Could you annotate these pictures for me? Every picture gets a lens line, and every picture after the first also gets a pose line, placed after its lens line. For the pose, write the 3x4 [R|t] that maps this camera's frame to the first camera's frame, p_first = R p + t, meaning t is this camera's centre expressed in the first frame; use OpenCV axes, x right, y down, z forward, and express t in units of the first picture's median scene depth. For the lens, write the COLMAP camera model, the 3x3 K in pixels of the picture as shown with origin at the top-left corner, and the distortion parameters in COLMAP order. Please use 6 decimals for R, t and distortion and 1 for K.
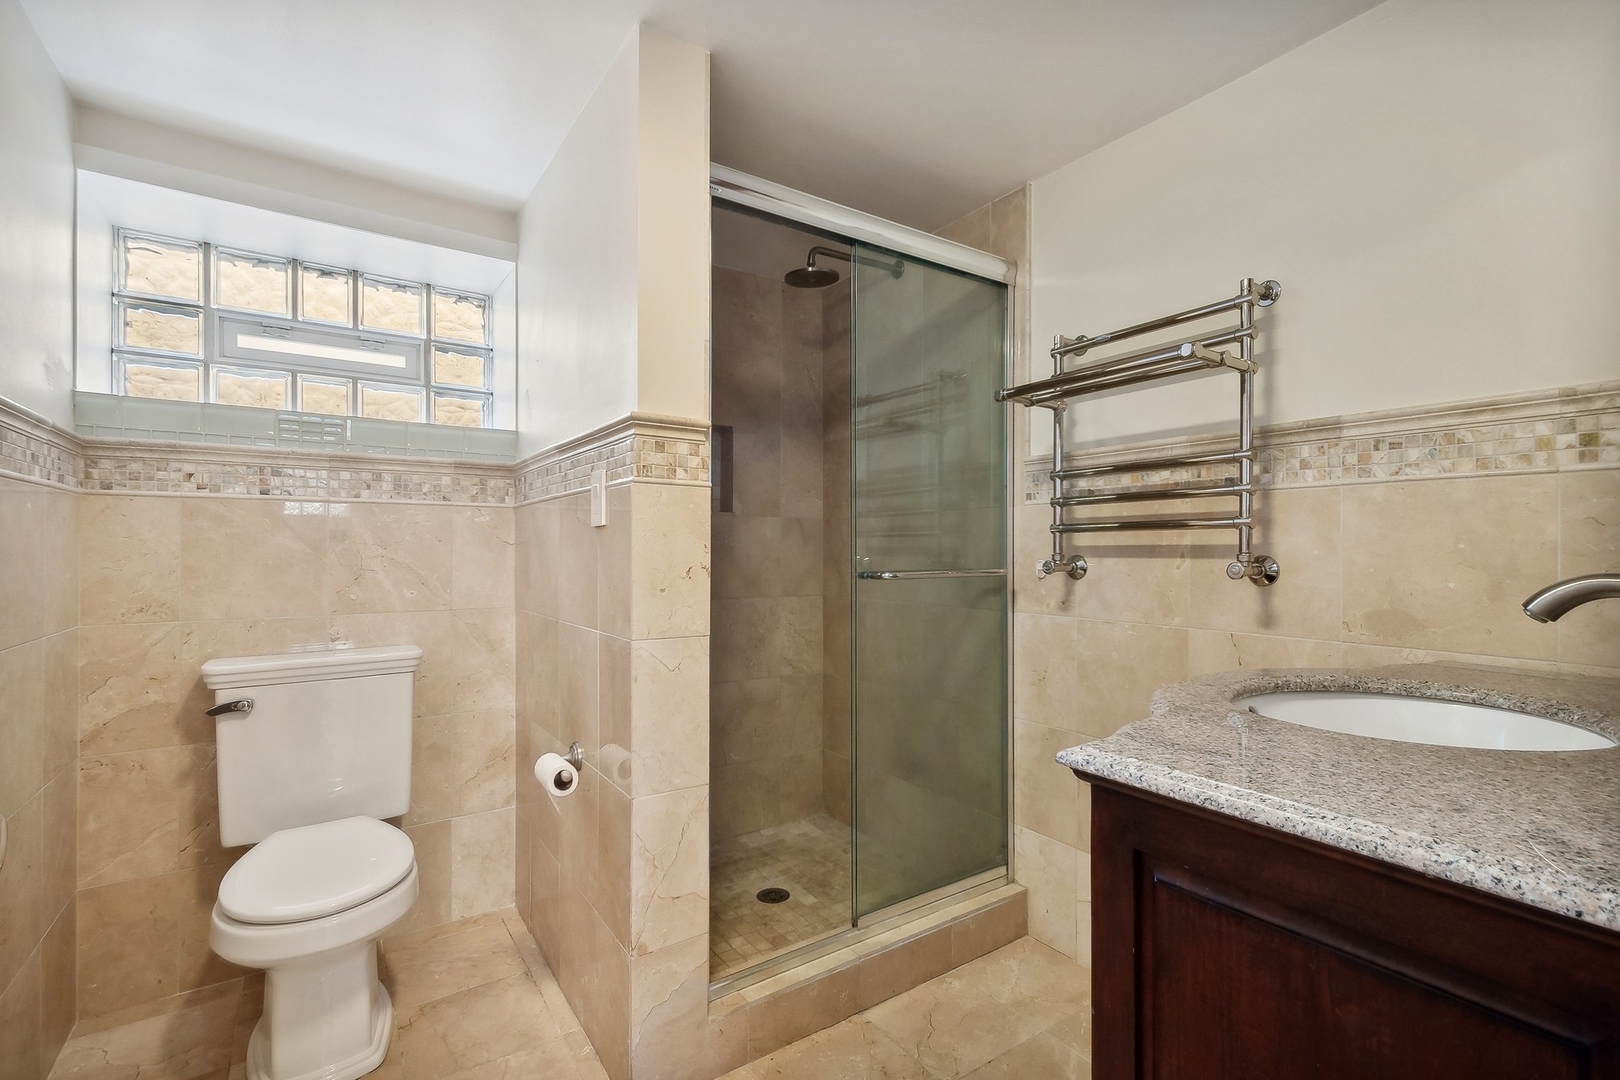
lens RADIAL K [[725.2, 0, 813.8], [0, 725.2, 546.1], [0, 0, 1]] dist [0.000931, -0.000229]
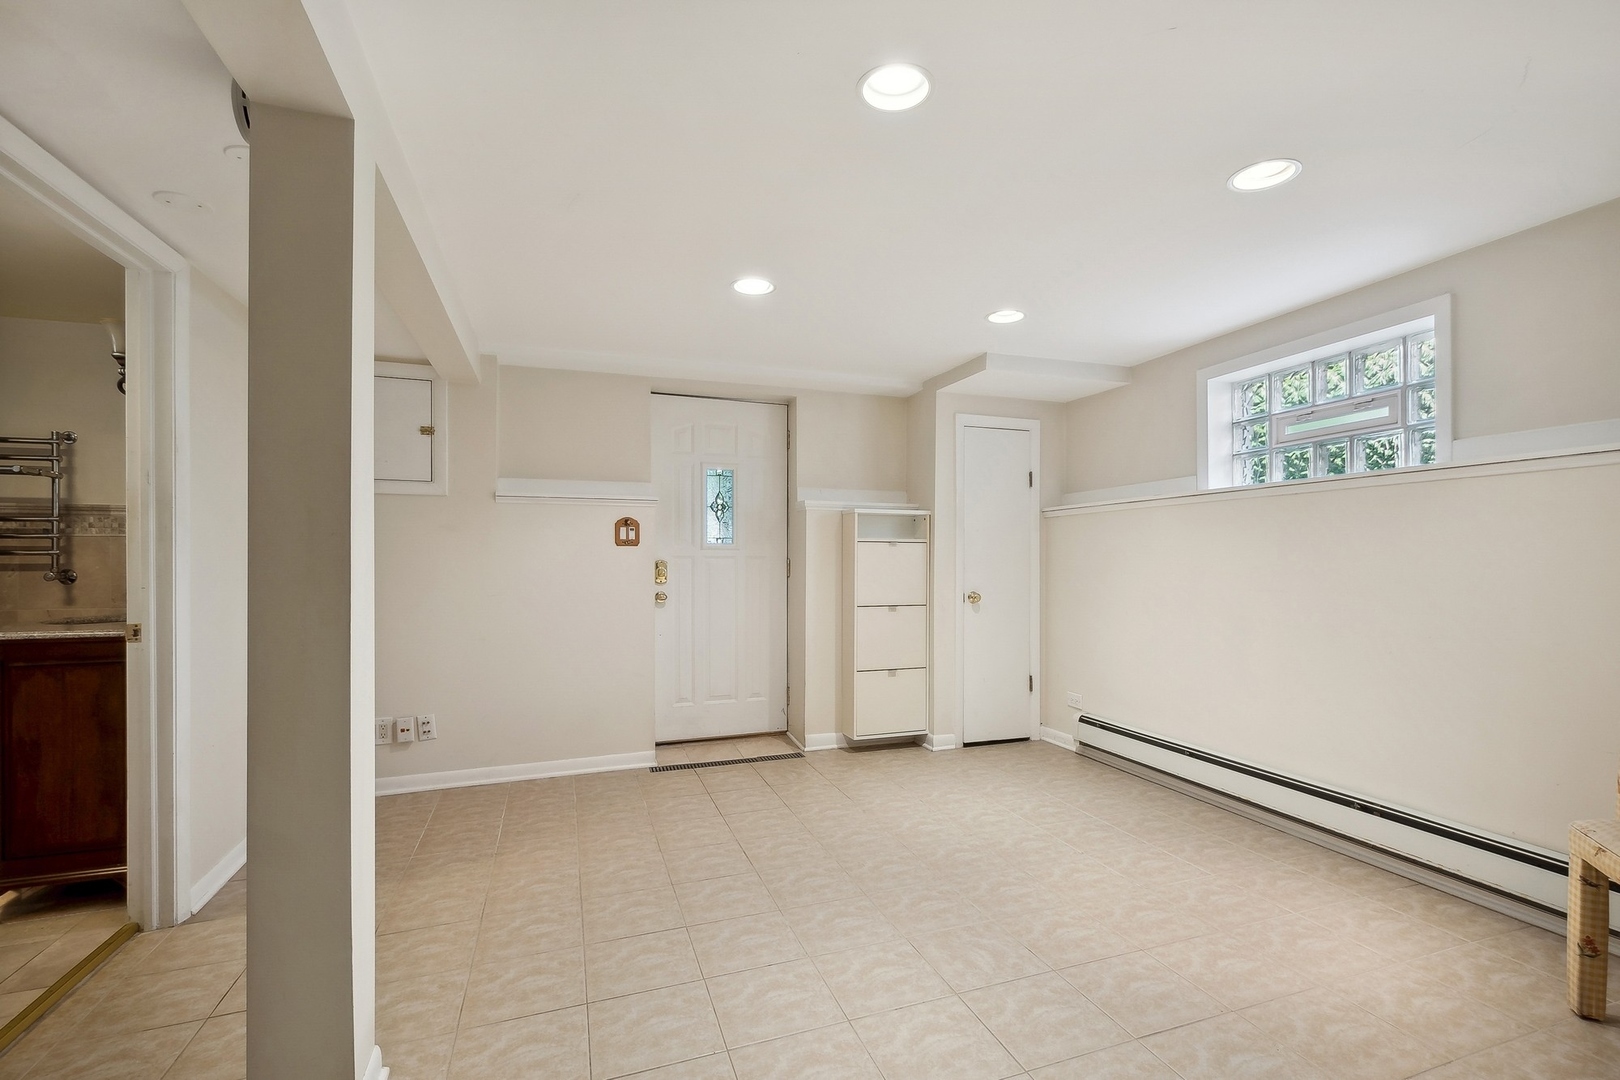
lens RADIAL K [[725.2, 0, 826.0], [0, 725.2, 563.6], [0, 0, 1]] dist [0.000931, -0.000229]
pose [[0.228165, -0.006595, 0.973600, -0.846154], [0.001183, 0.999978, 0.006496, -0.012865], [-0.973622, -0.000330, 0.228168, -1.485452]]
